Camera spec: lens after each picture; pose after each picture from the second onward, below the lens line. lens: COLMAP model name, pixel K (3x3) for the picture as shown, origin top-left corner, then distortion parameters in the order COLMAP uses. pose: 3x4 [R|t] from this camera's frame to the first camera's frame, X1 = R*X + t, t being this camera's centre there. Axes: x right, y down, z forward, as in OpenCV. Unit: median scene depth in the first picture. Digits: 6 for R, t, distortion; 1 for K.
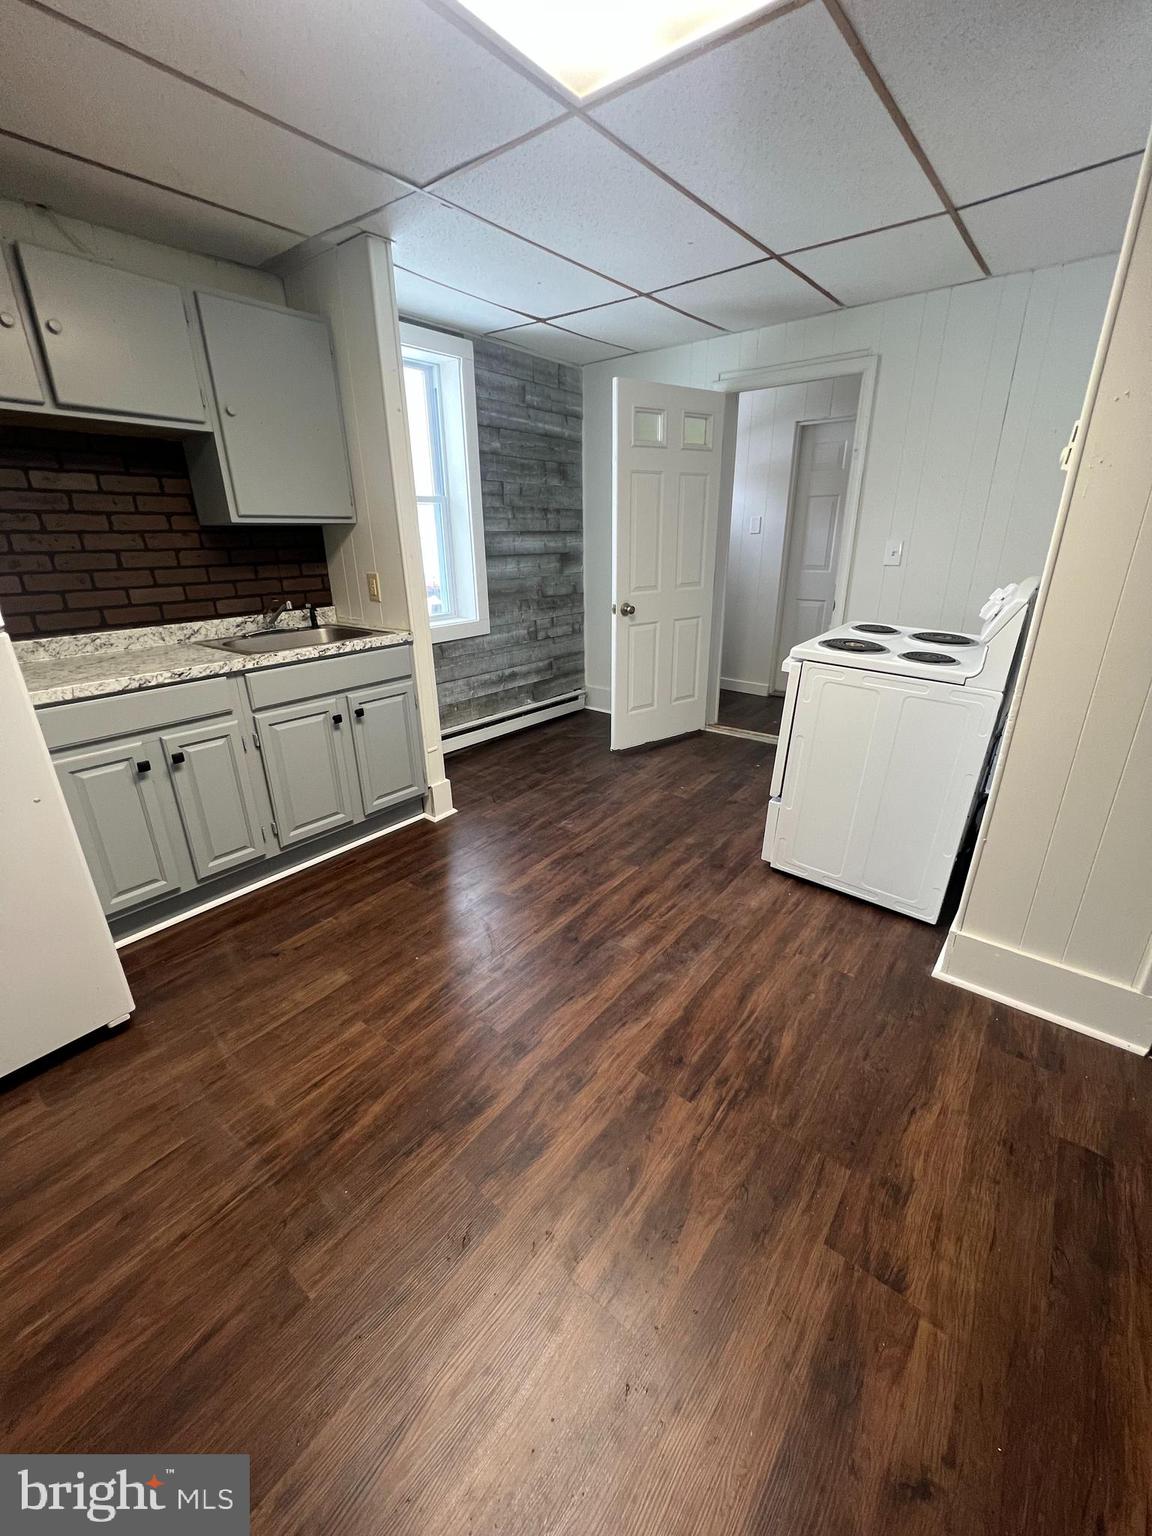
lens RADIAL K [[619.5, 0, 576.3], [0, 619.5, 764.9], [0, 0, 1]] dist [-0.002279, -0.000070]
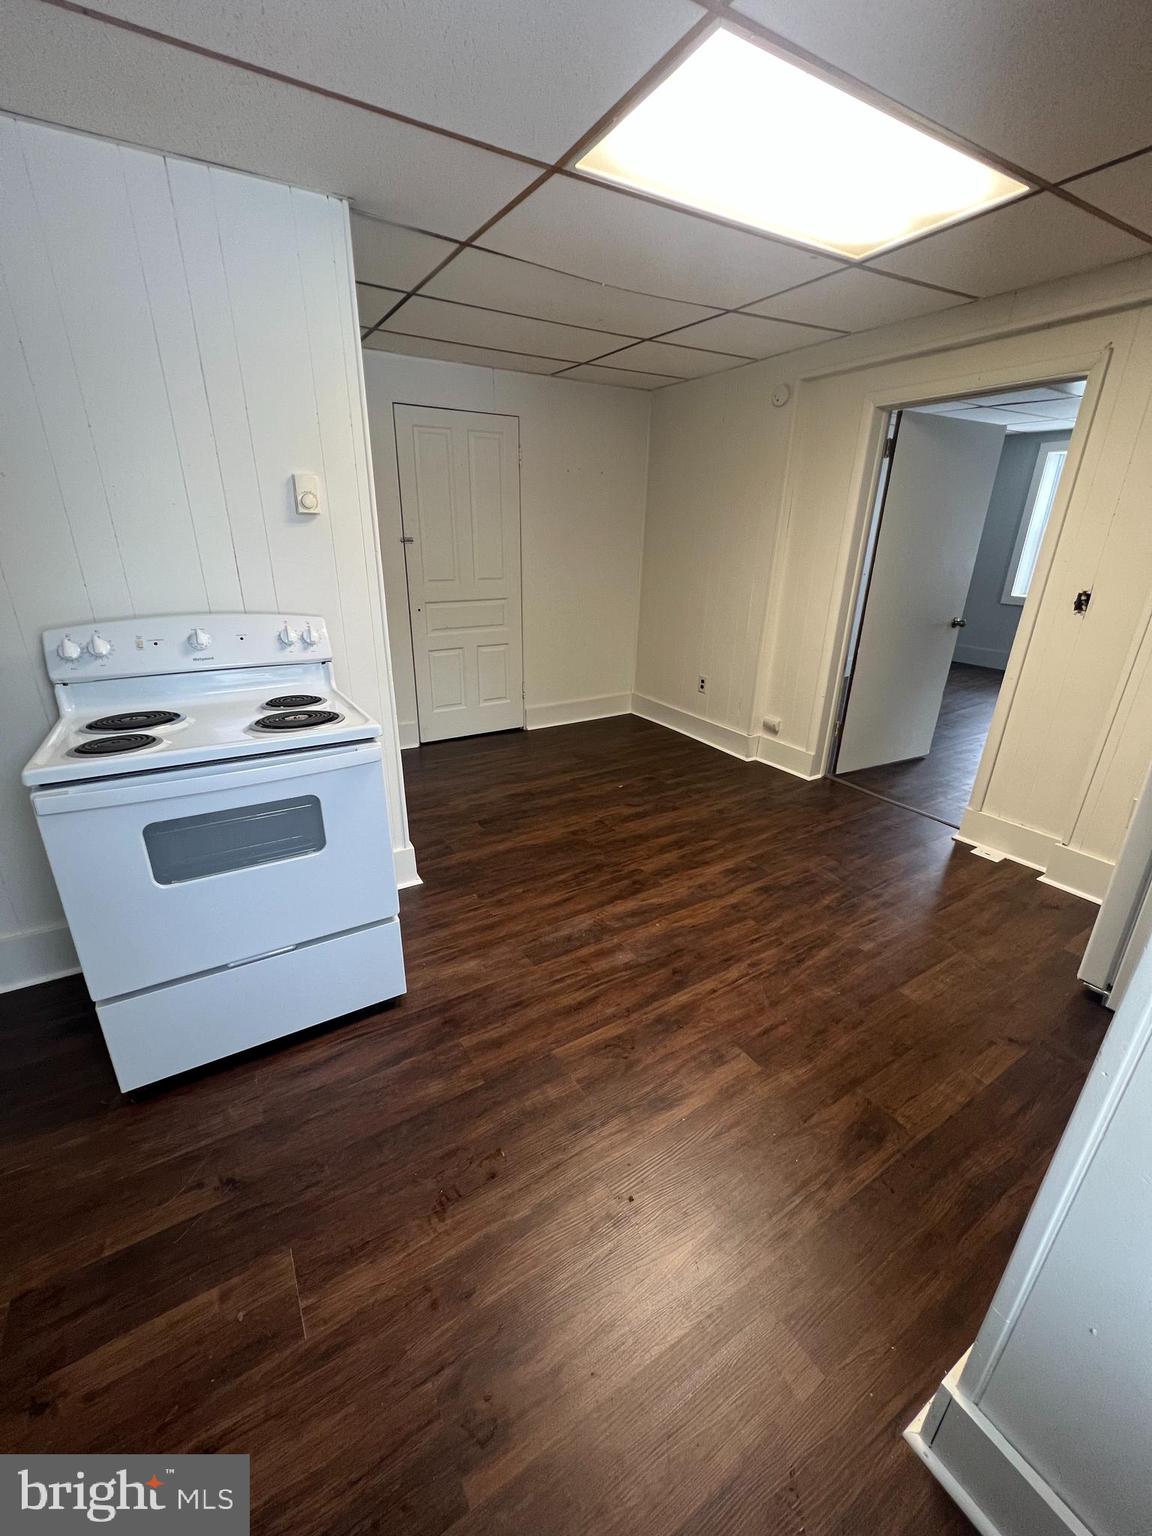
lens RADIAL K [[619.5, 0, 570.3], [0, 619.5, 771.3], [0, 0, 1]] dist [-0.002279, -0.000070]
pose [[-0.937268, -0.127761, 0.324354, -0.129270], [0.124290, 0.746812, 0.653317, -0.651593], [-0.325700, 0.652647, -0.684084, 1.577669]]
